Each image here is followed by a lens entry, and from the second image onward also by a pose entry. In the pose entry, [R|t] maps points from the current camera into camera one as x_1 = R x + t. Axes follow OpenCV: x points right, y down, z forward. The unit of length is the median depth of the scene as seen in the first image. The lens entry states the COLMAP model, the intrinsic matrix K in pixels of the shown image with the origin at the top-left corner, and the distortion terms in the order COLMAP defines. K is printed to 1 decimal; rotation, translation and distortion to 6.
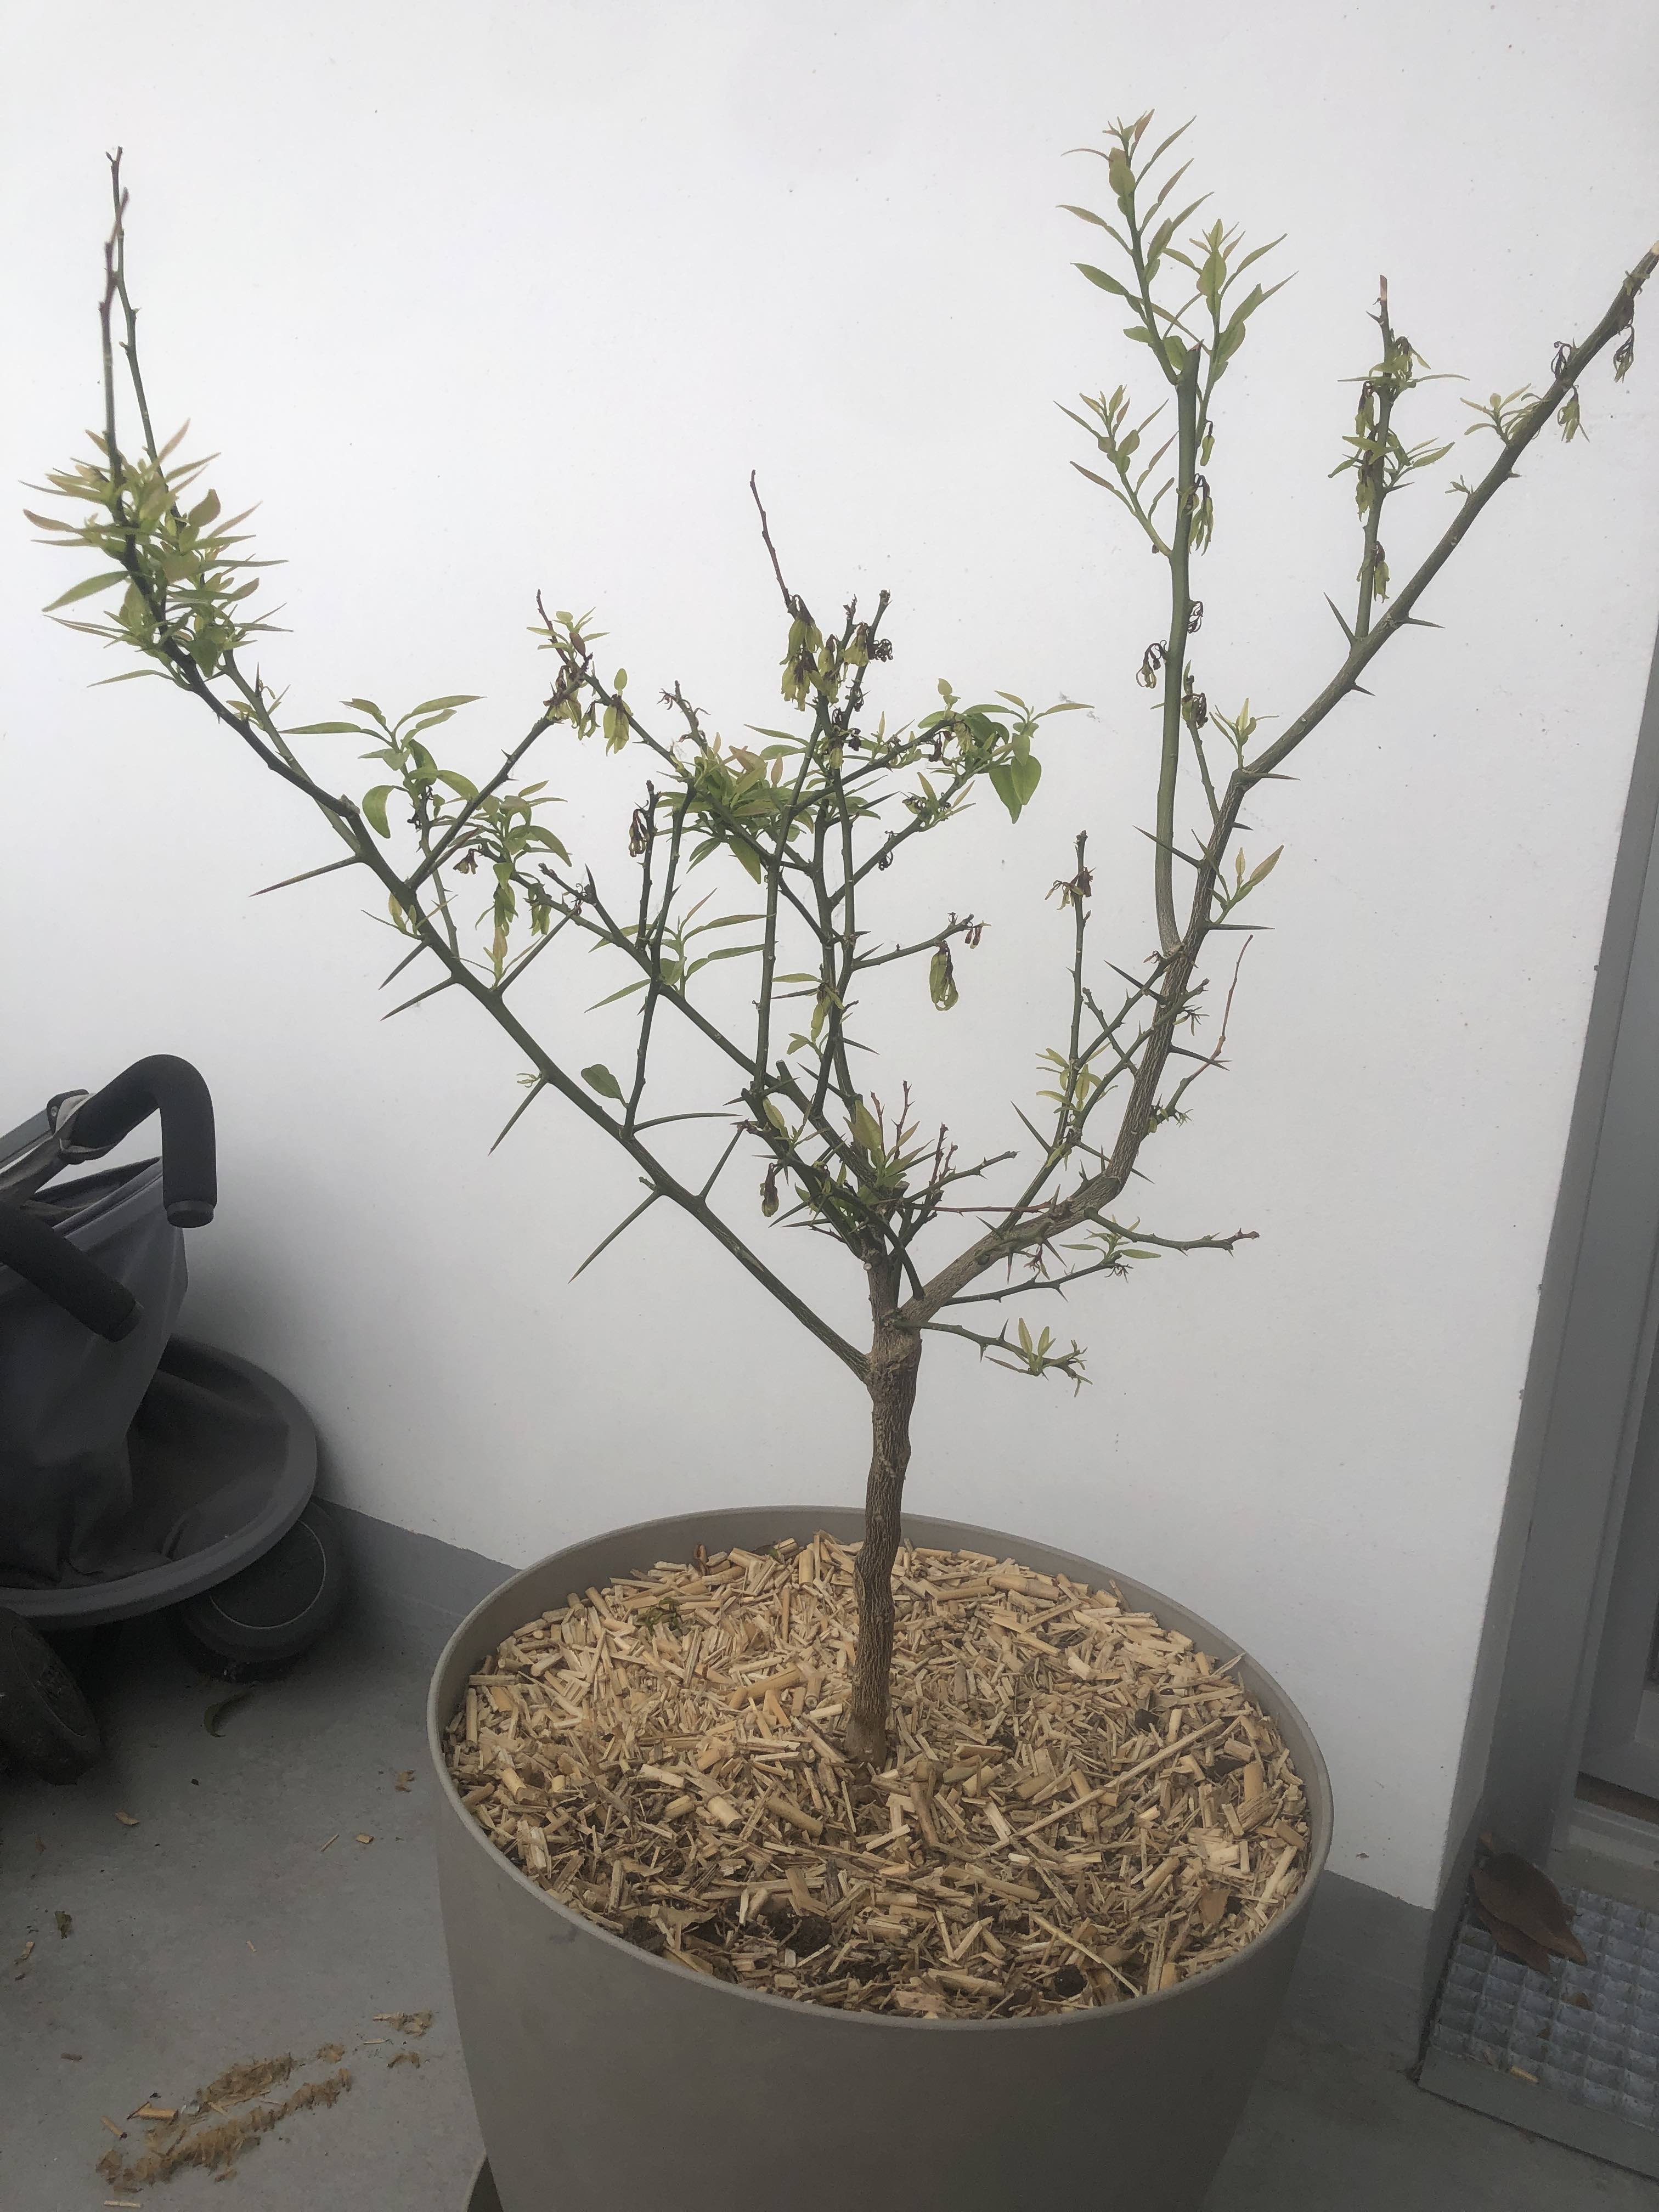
lens RADIAL K [[1853.4, 0, 826.7], [0, 1853.4, 1097.7], [0, 0, 1]] dist [0.002458, 0.002535]
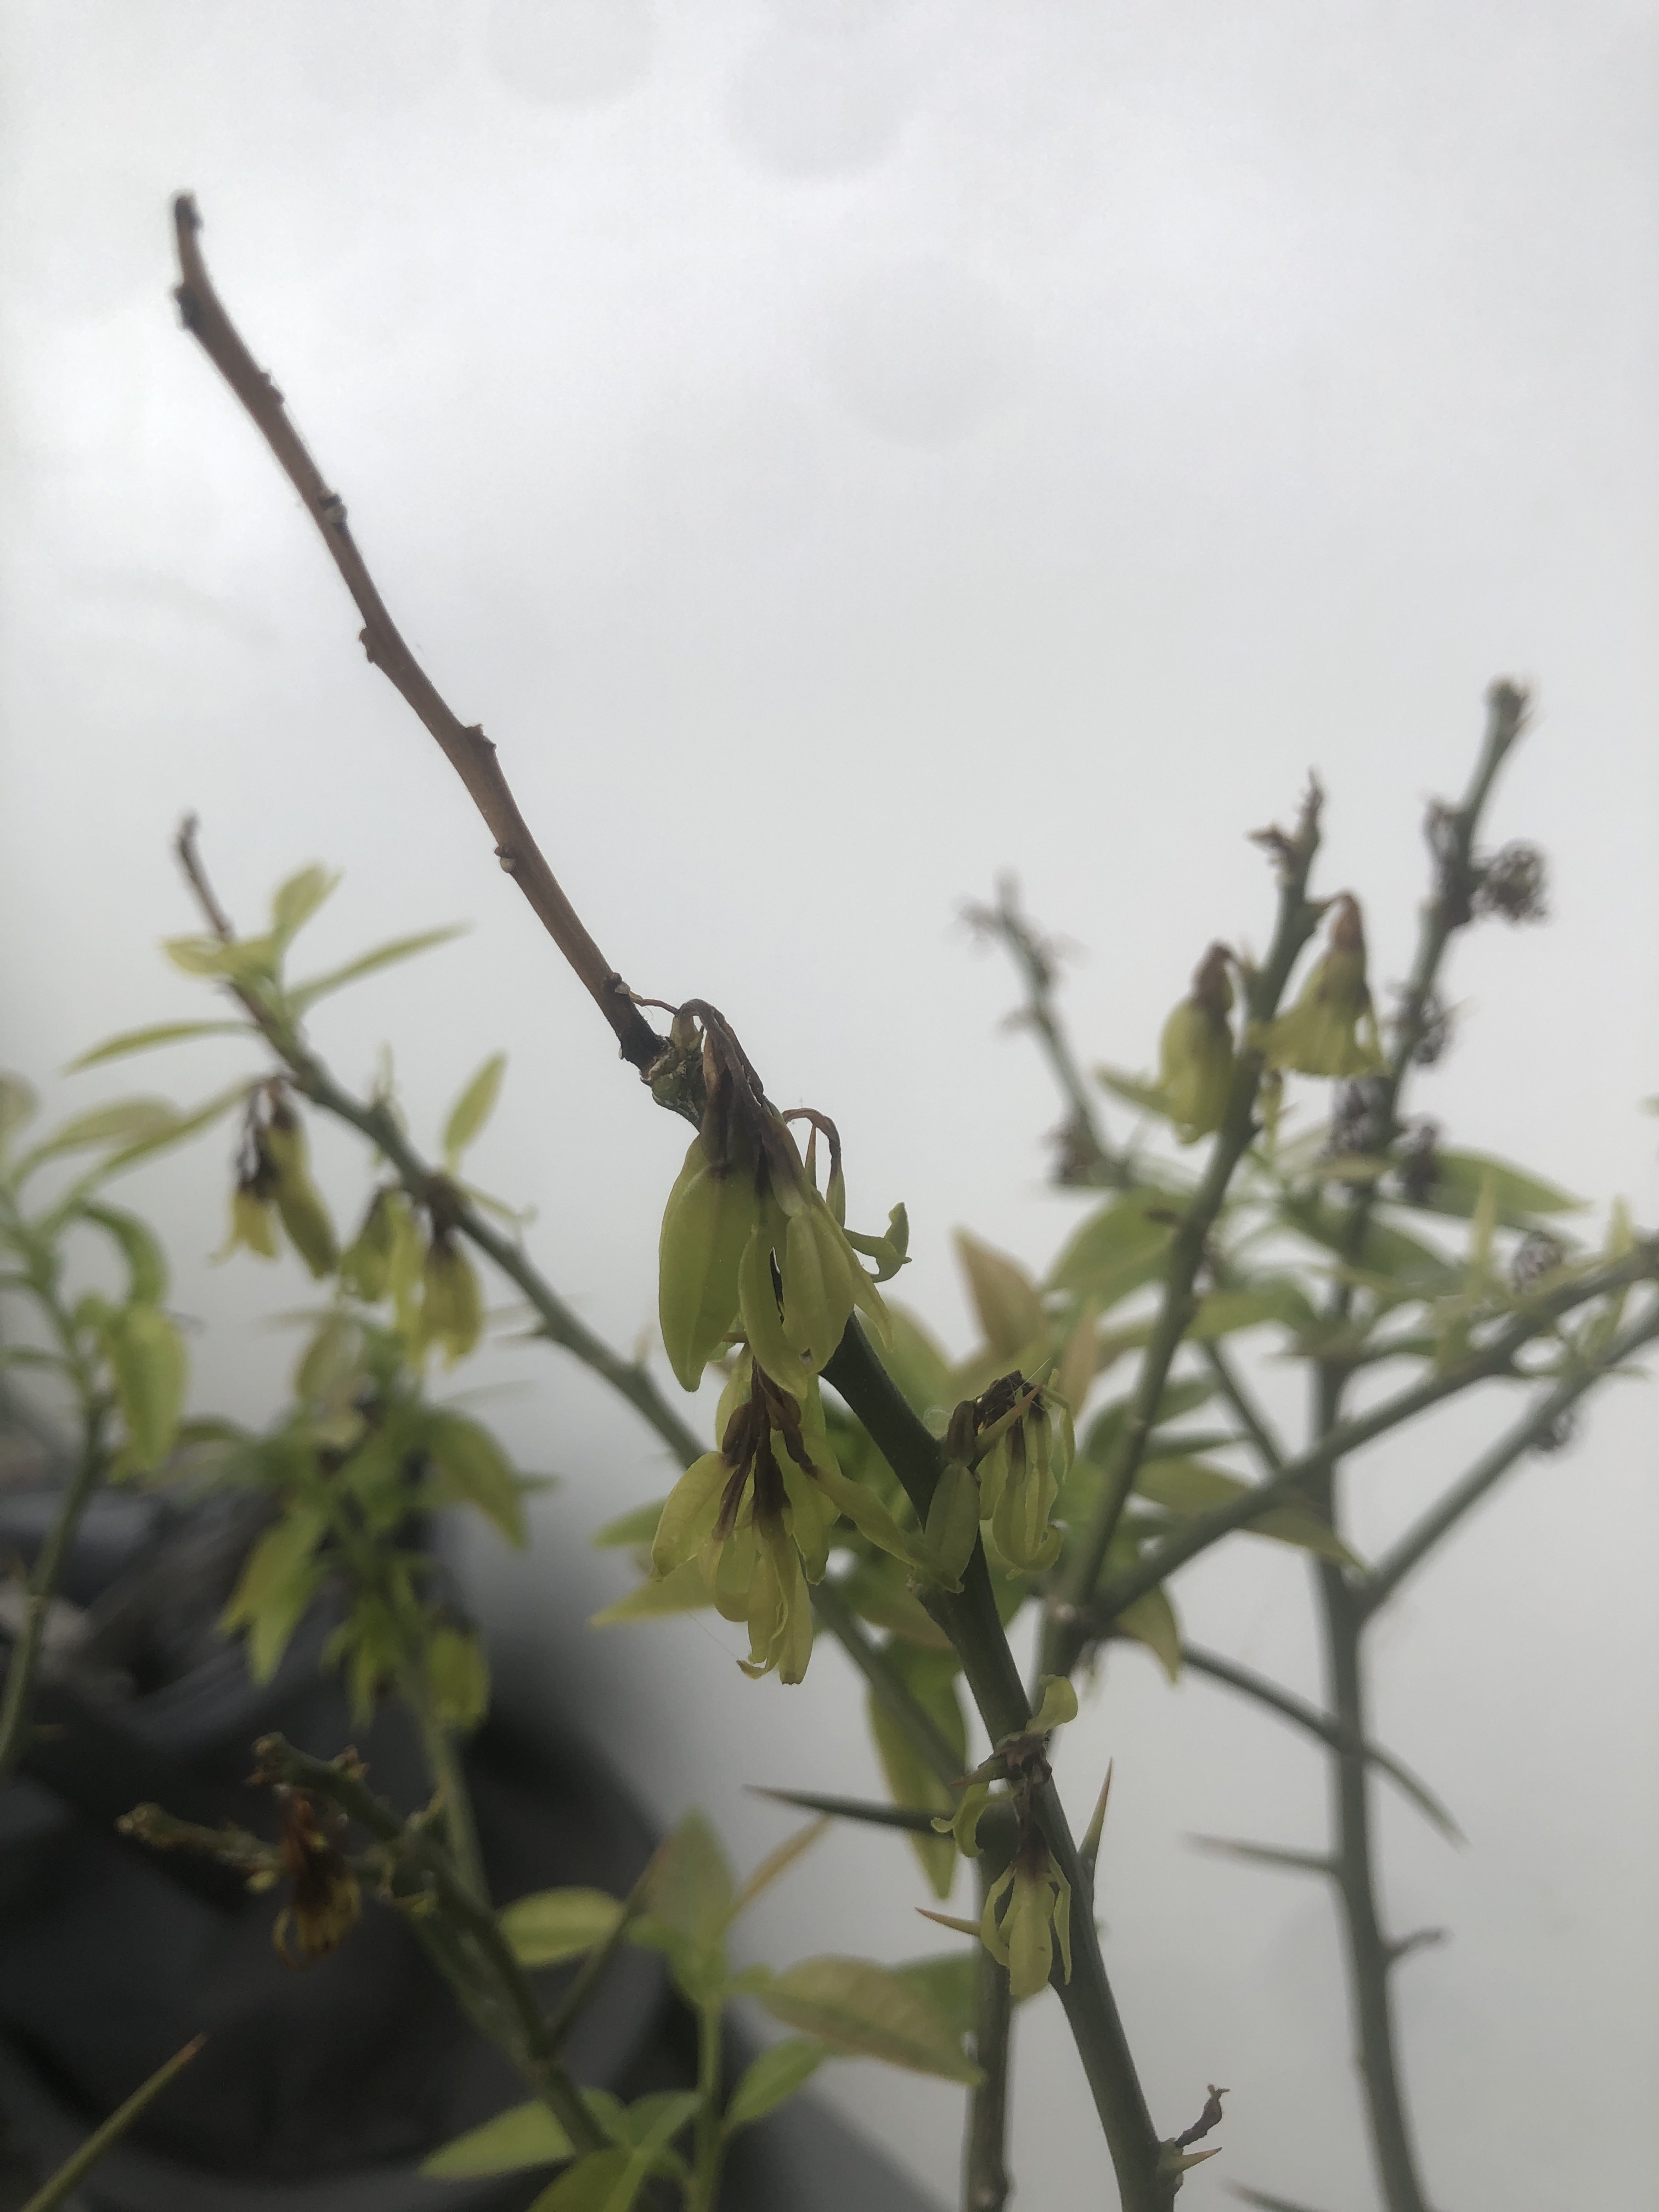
lens RADIAL K [[1853.4, 0, 839.2], [0, 1853.4, 1094.4], [0, 0, 1]] dist [0.002458, 0.002535]
pose [[0.923055, 0.013454, -0.384432, 0.045047], [0.003161, 0.999089, 0.042555, -0.226760], [0.384654, -0.040496, 0.922172, 0.723100]]
